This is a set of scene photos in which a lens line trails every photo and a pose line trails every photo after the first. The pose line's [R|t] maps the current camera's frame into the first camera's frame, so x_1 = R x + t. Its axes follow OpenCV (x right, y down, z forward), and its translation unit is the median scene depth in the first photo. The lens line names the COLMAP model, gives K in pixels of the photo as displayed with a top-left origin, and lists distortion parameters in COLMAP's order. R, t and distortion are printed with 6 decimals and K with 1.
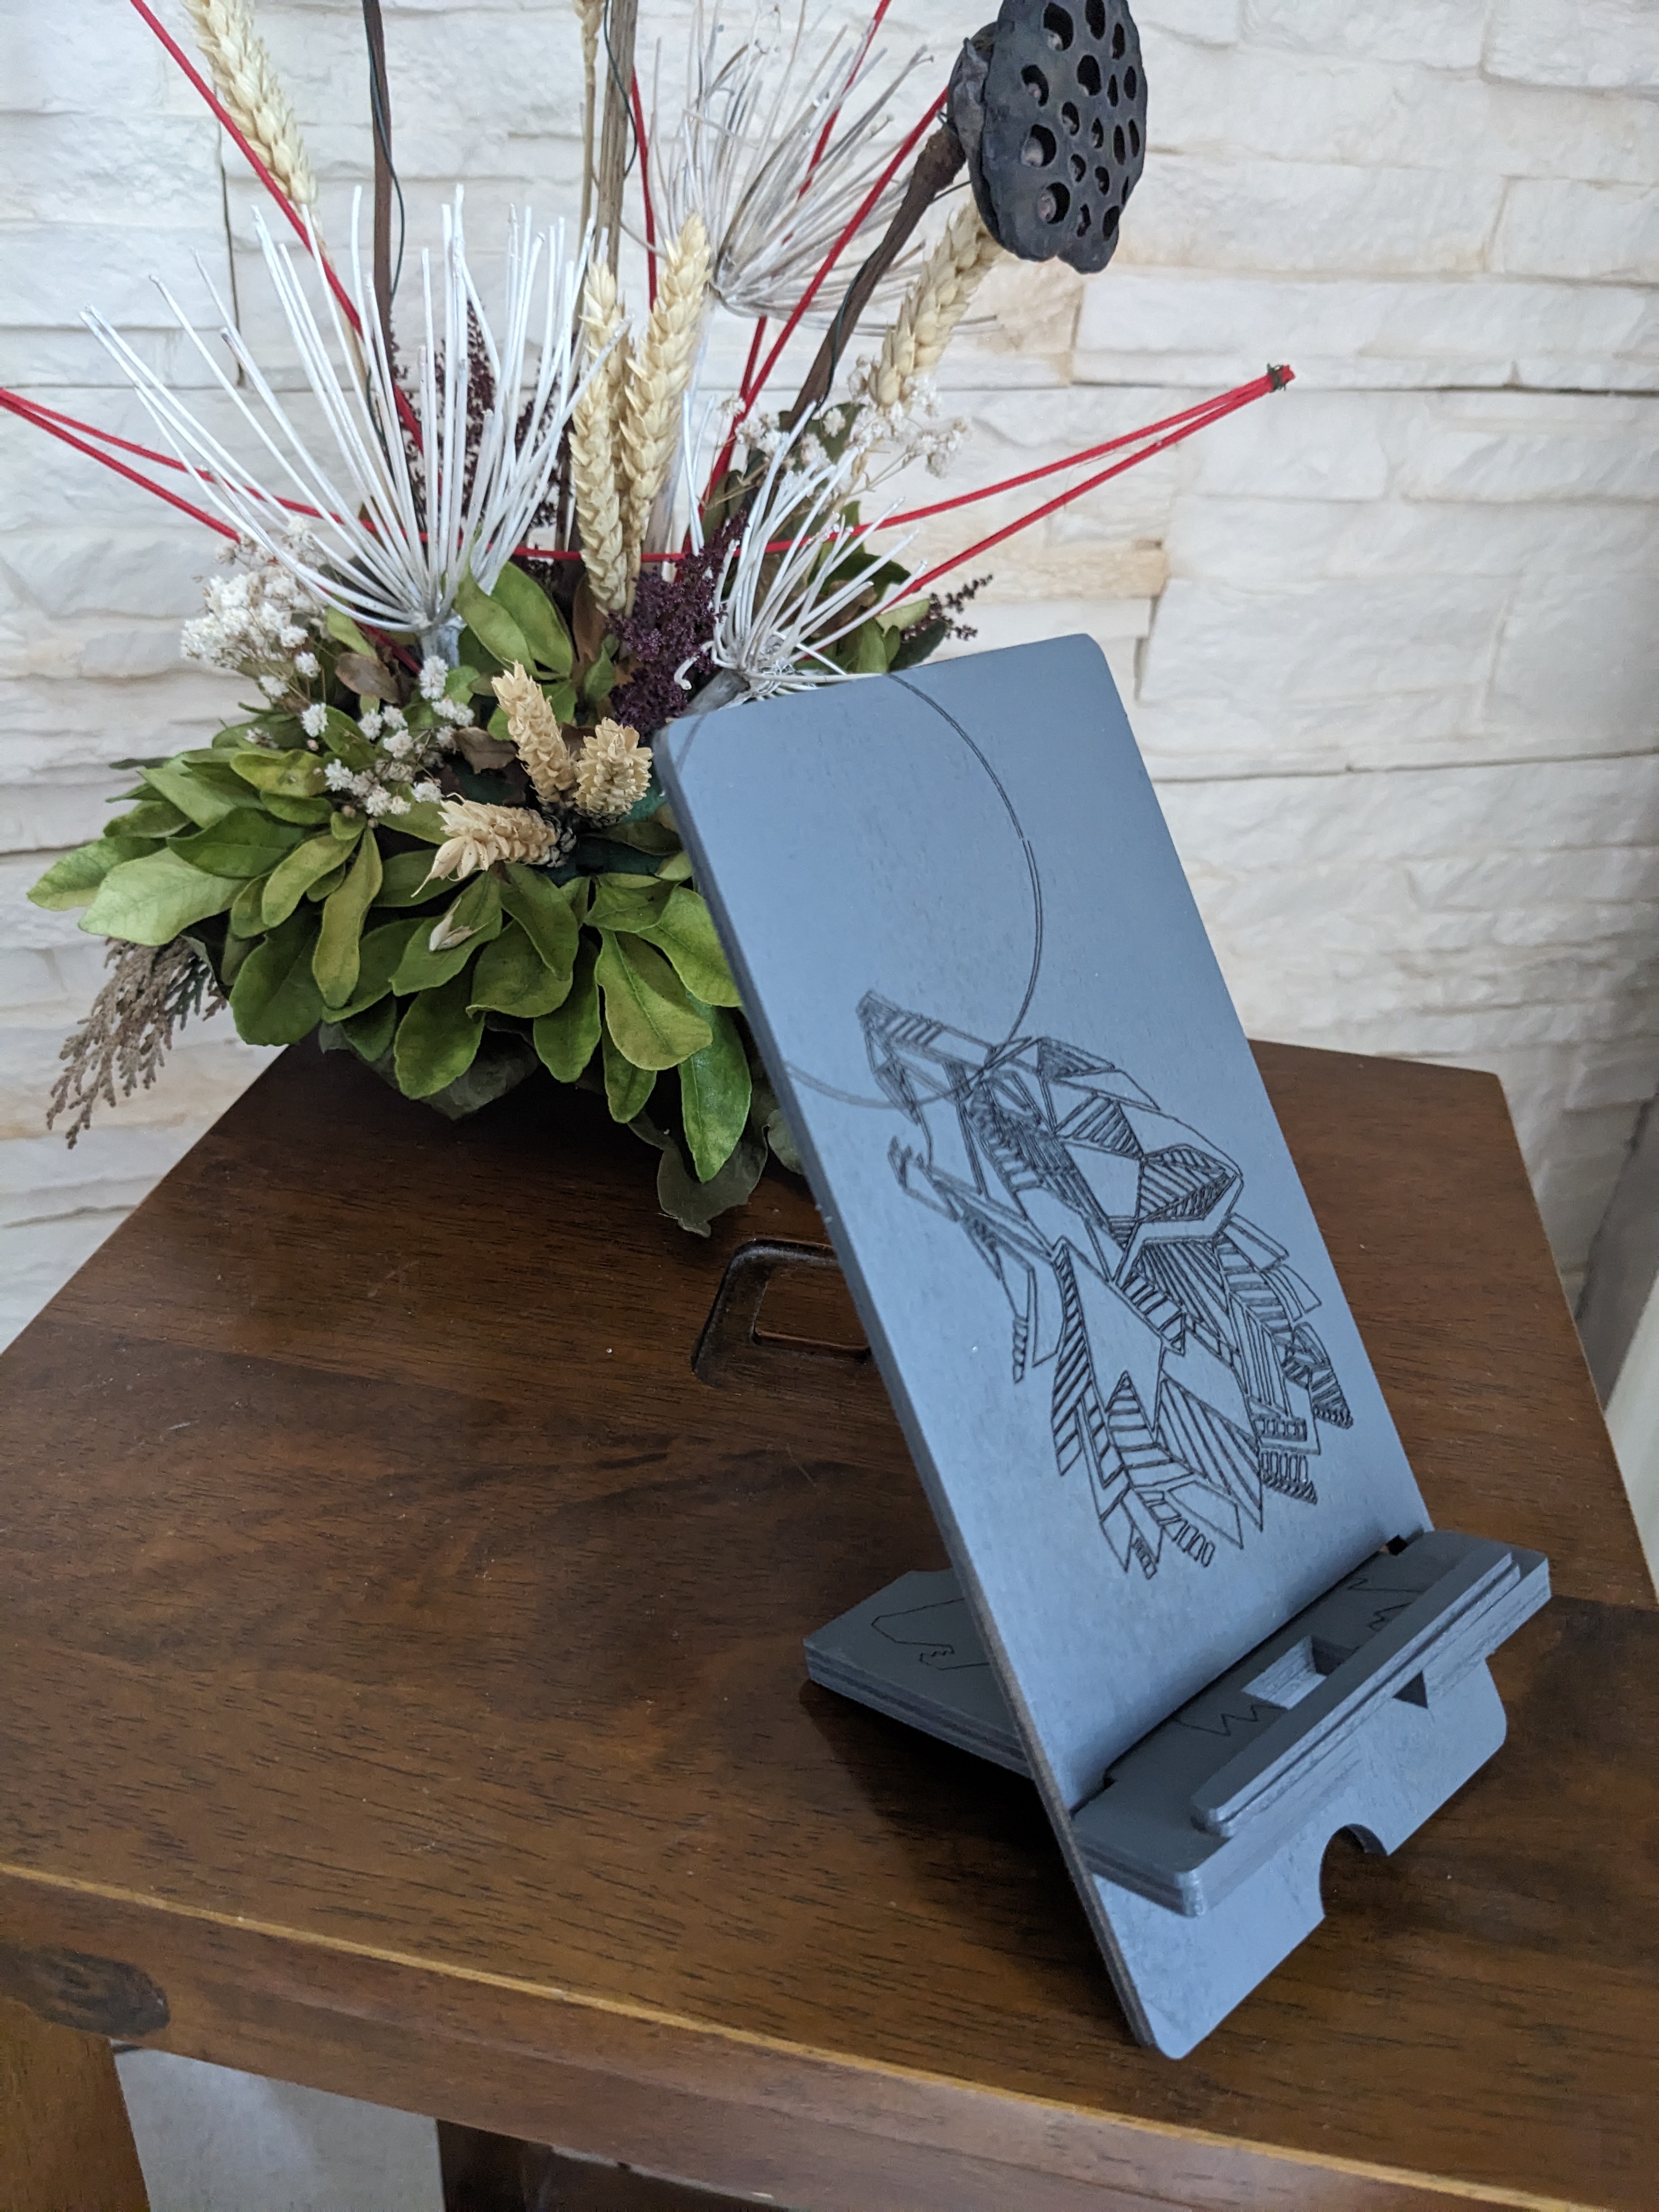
lens RADIAL K [[1803.7, 0, 792.5], [0, 1803.7, 1088.7], [0, 0, 1]] dist [0.020454, -0.071336]
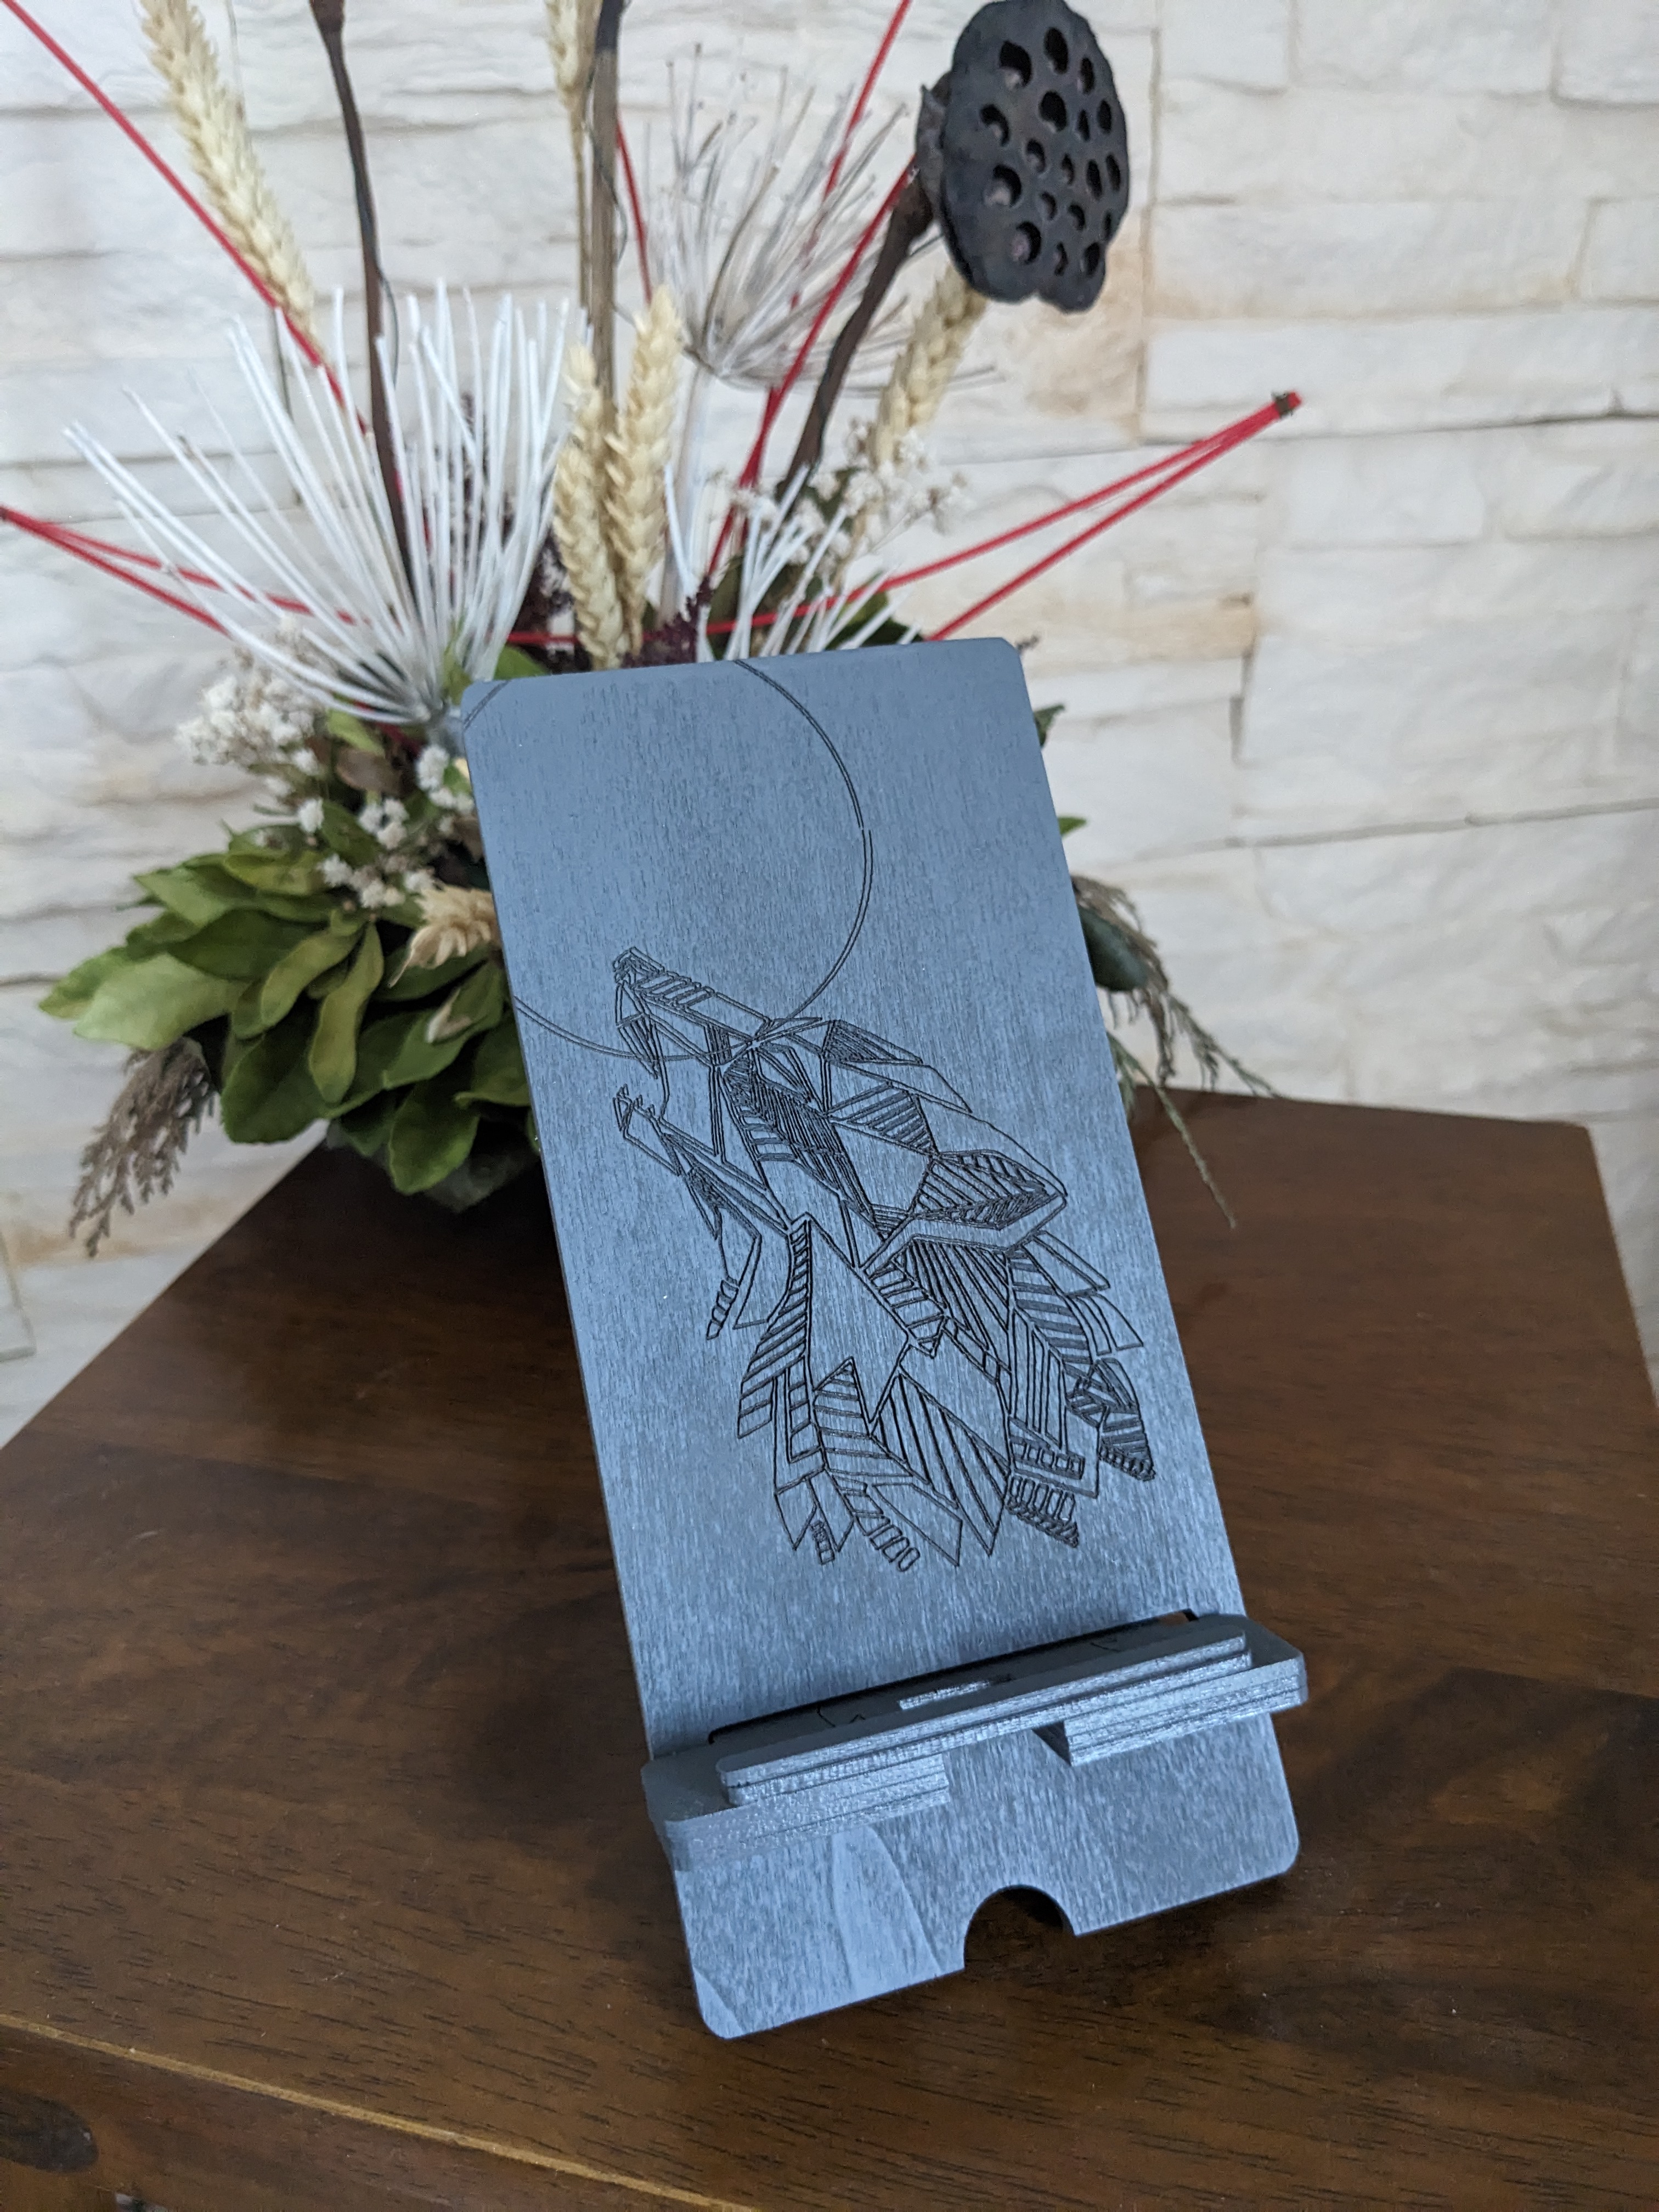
lens RADIAL K [[1818.0, 0, 829.5], [0, 1818.0, 1106.0], [0, 0, 1]] dist [0.015122, -0.075020]
pose [[0.994984, -0.042202, -0.090698, 0.104413], [0.037983, 0.998137, -0.047749, 0.013492], [0.092544, 0.044065, 0.994733, 0.039284]]
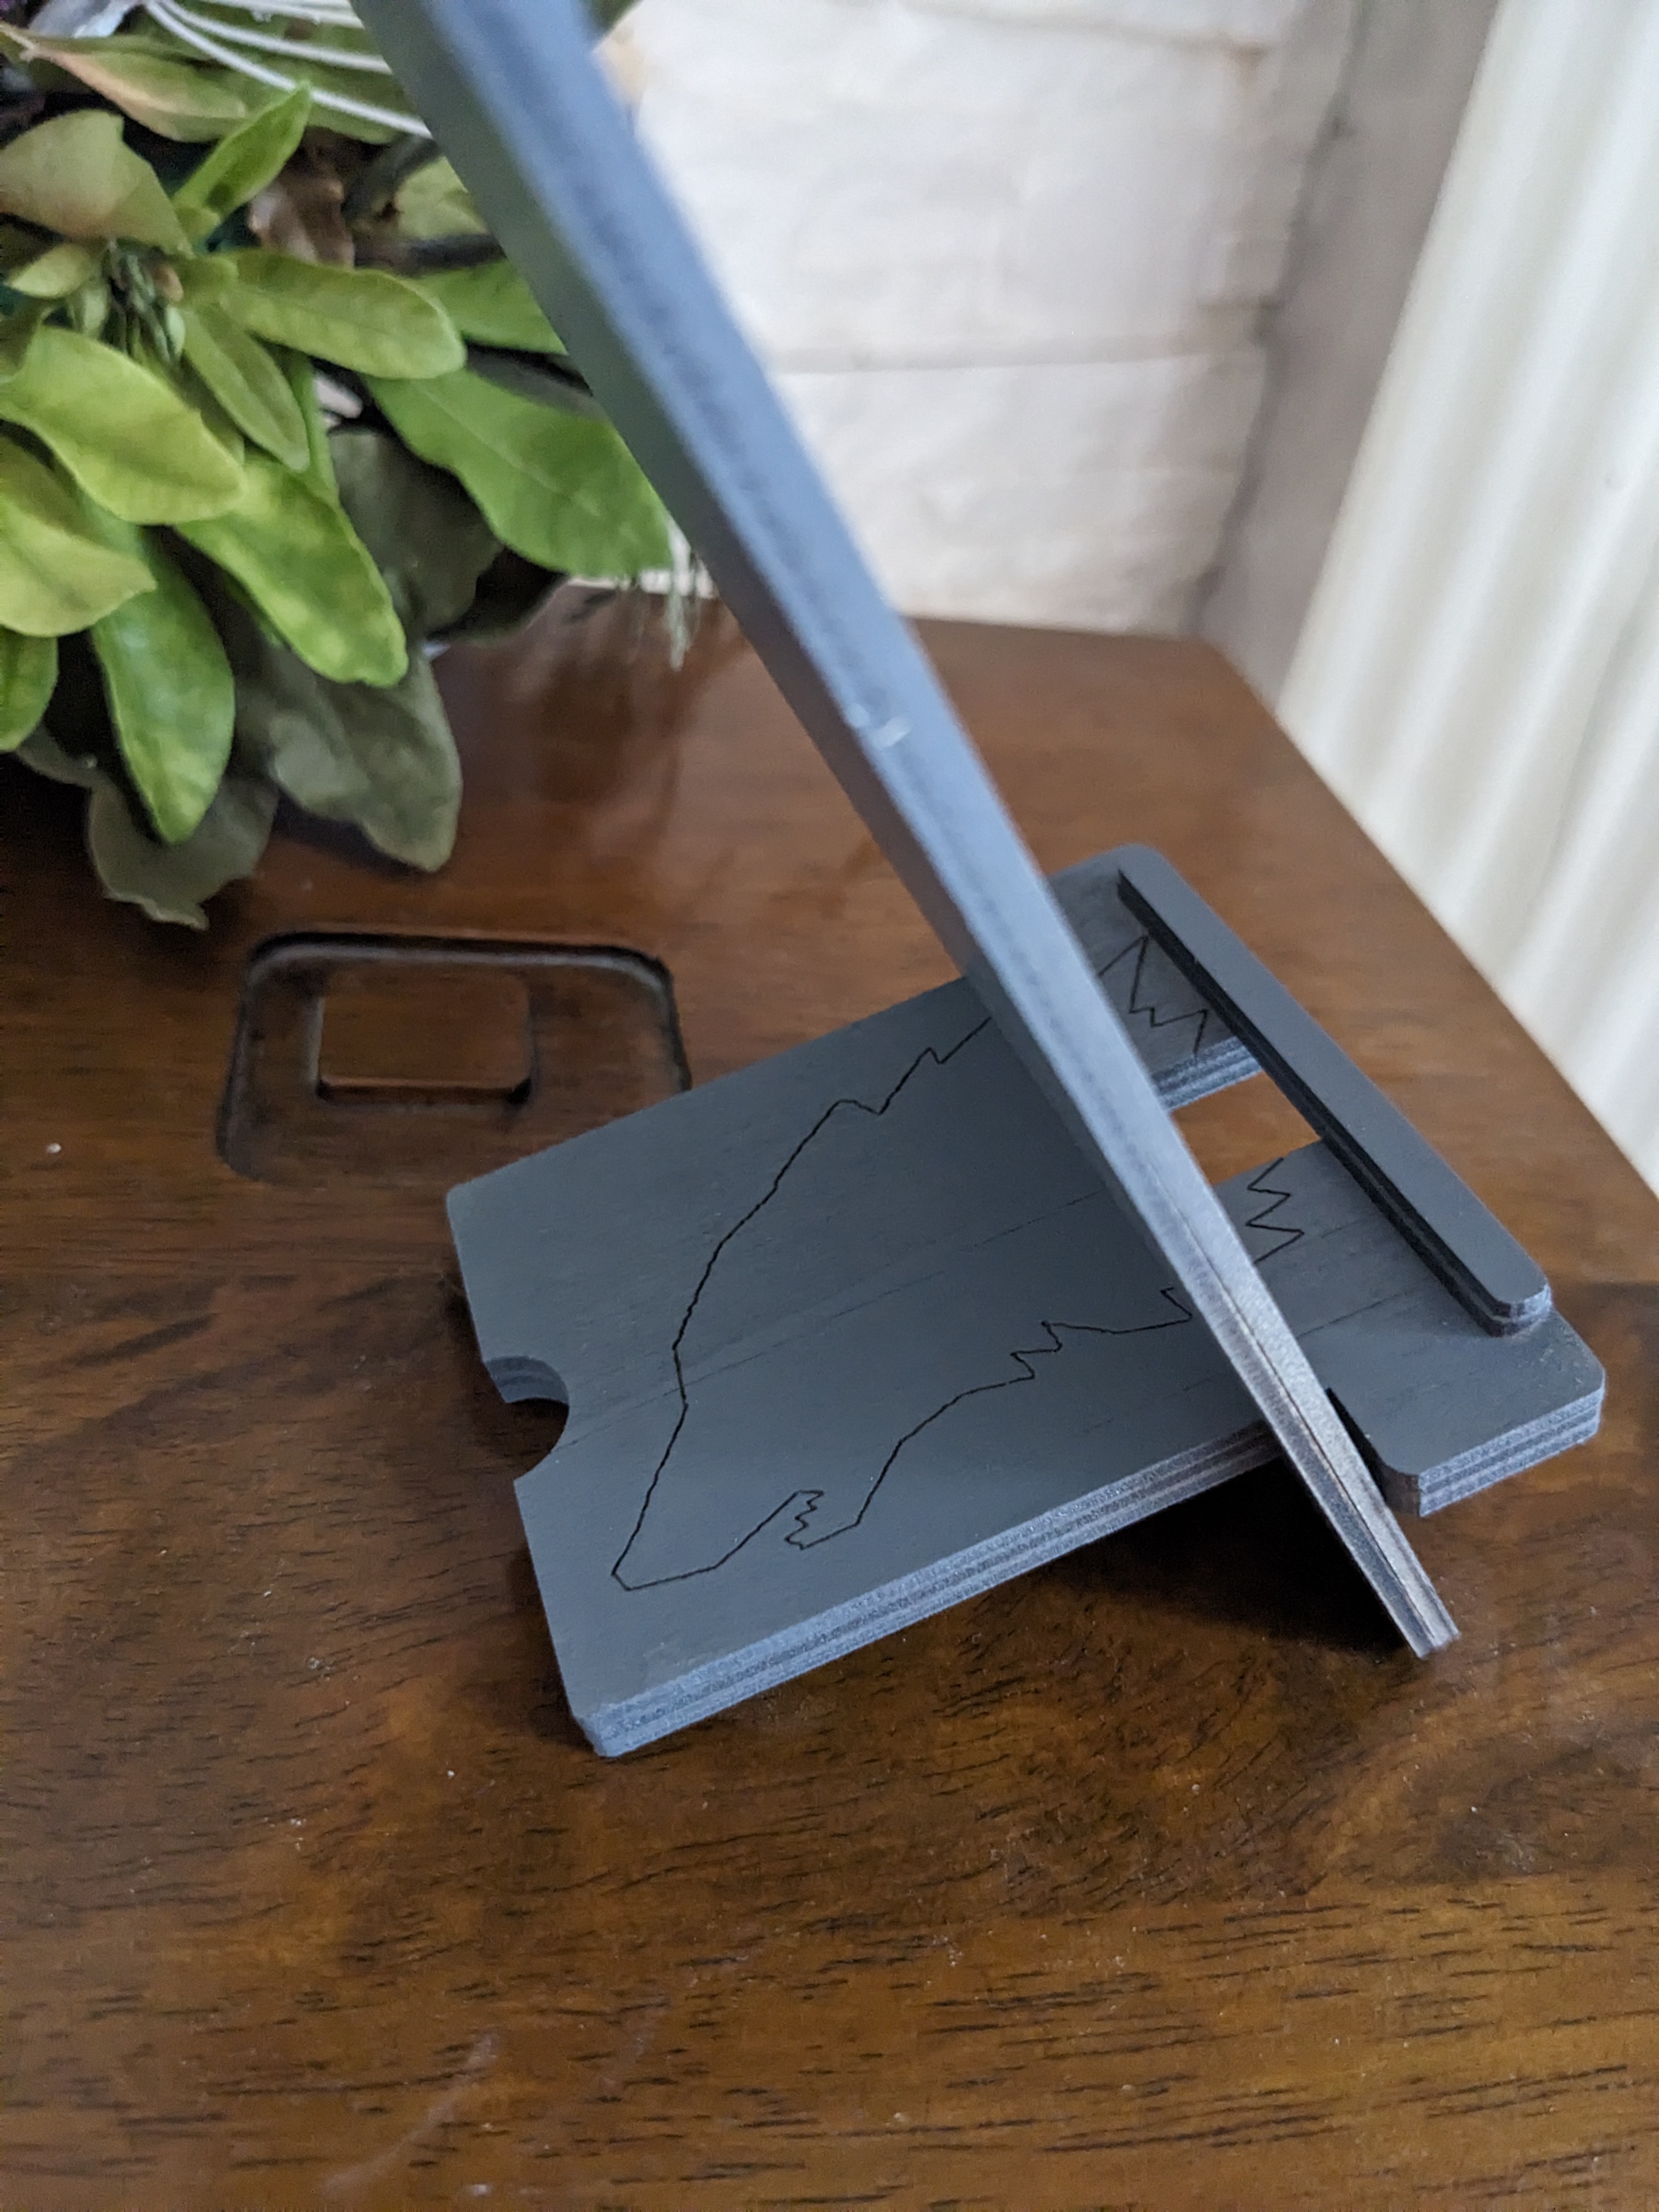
lens RADIAL K [[1813.5, 0, 853.8], [0, 1813.5, 1128.9], [0, 0, 1]] dist [0.006812, -0.059998]
pose [[0.930013, -0.144309, 0.338010, -0.055150], [0.091867, 0.981772, 0.166386, 0.063740], [-0.355859, -0.123689, 0.926318, 0.370641]]
